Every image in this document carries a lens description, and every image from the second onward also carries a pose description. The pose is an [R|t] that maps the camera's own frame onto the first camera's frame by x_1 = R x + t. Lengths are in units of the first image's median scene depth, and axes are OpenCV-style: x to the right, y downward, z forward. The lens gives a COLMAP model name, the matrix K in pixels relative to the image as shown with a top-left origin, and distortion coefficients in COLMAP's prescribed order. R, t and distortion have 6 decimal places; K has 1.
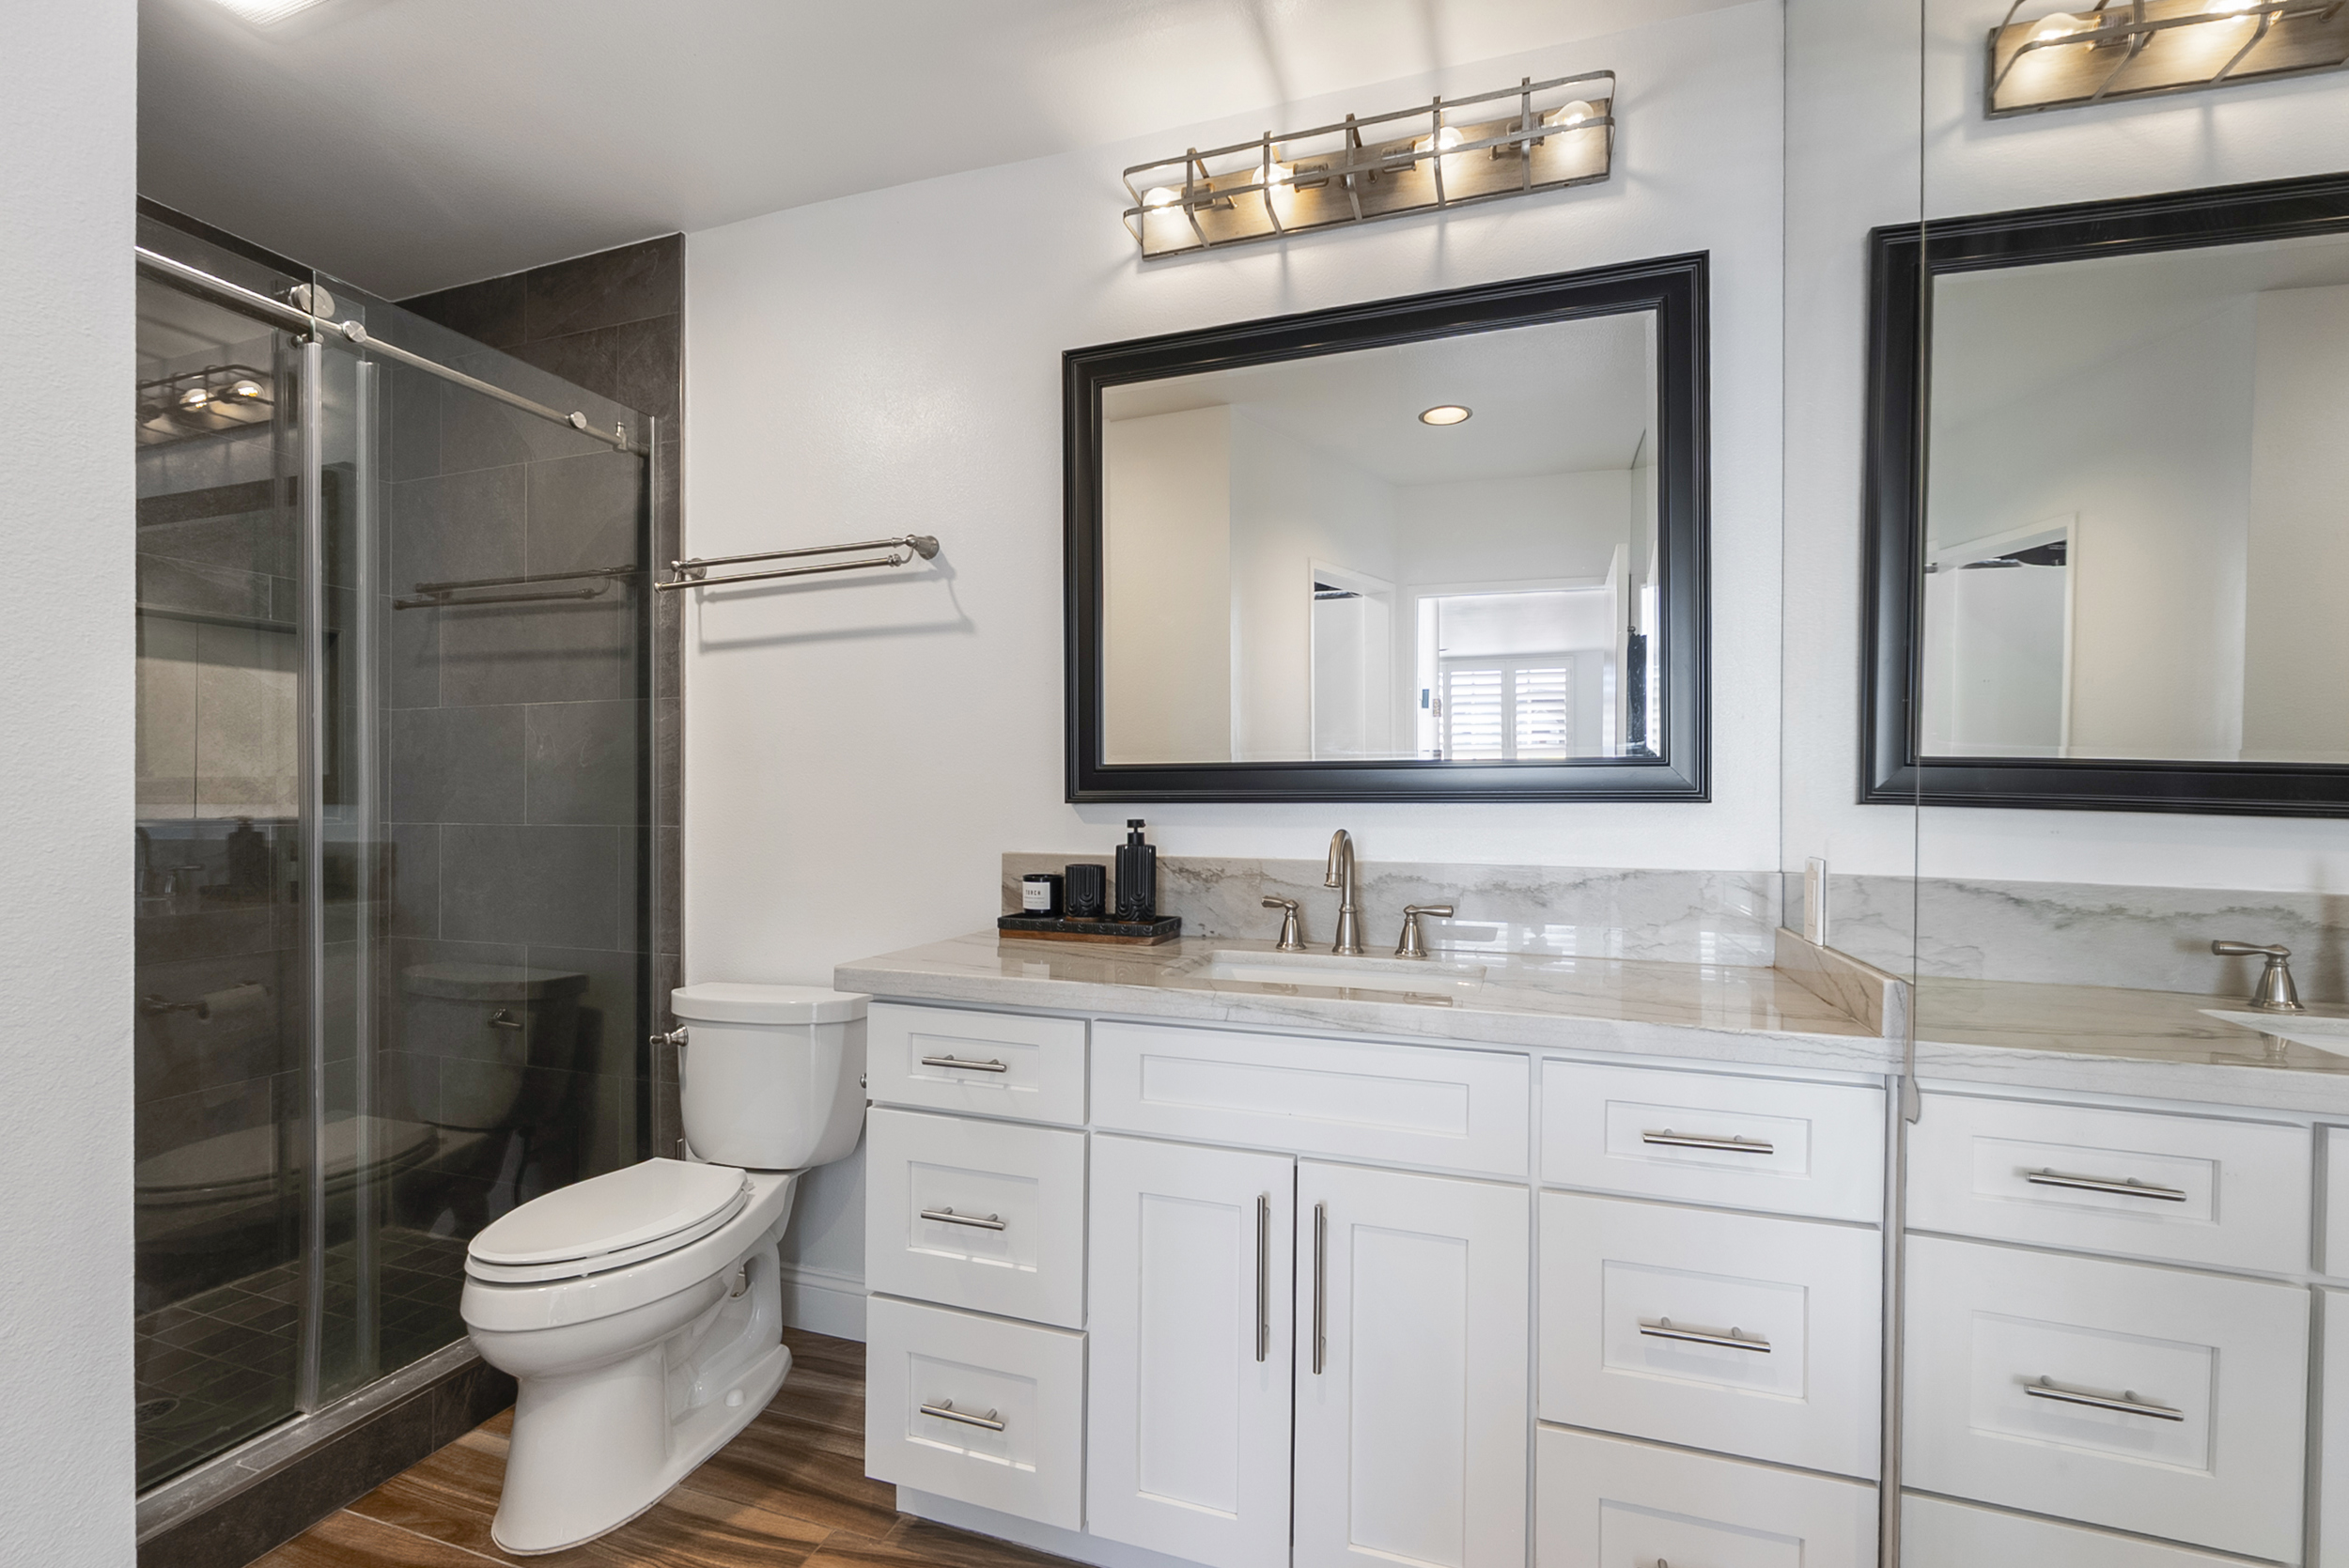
lens RADIAL K [[1052.1, 0, 1168.1], [0, 1052.1, 794.2], [0, 0, 1]] dist [-0.000362, 0.000030]
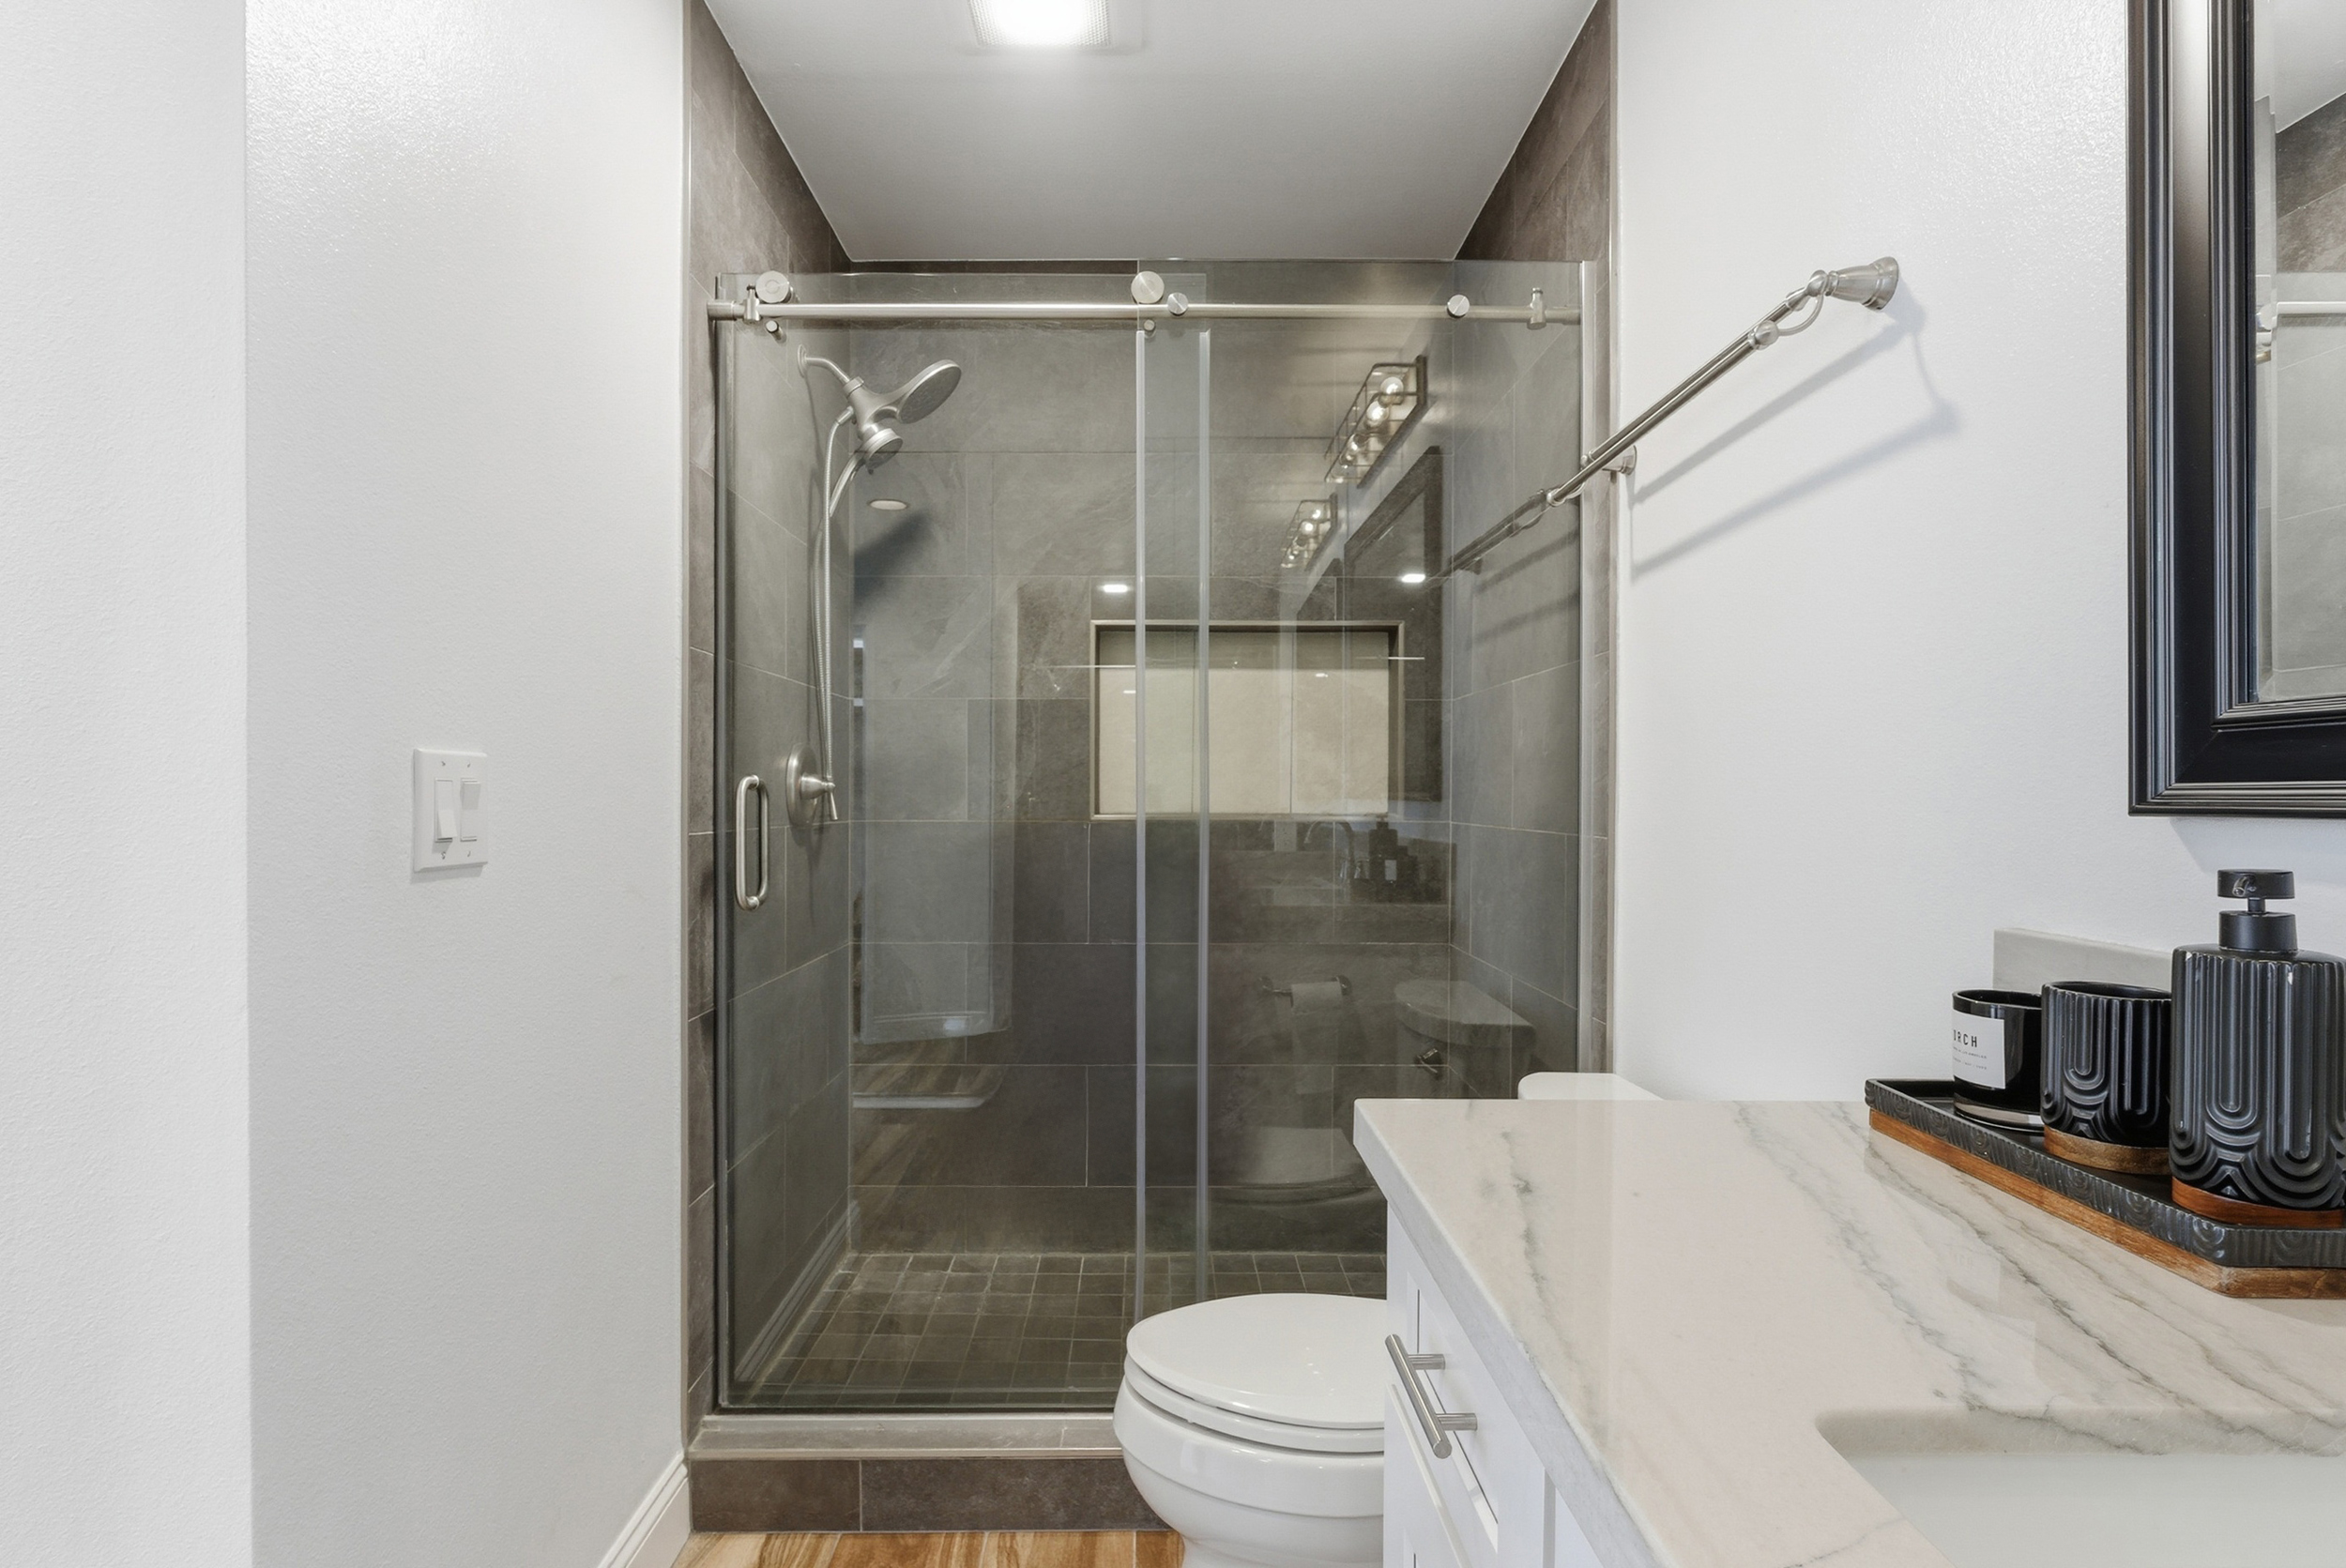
lens RADIAL K [[1148.4, 0, 1179.1], [0, 1148.4, 790.9], [0, 0, 1]] dist [0.000223, -0.000013]
pose [[0.338354, 0.000422, -0.941019, 0.171321], [-0.002418, 0.999997, -0.000421, 0.000864], [0.941016, 0.002418, 0.338354, 0.544807]]
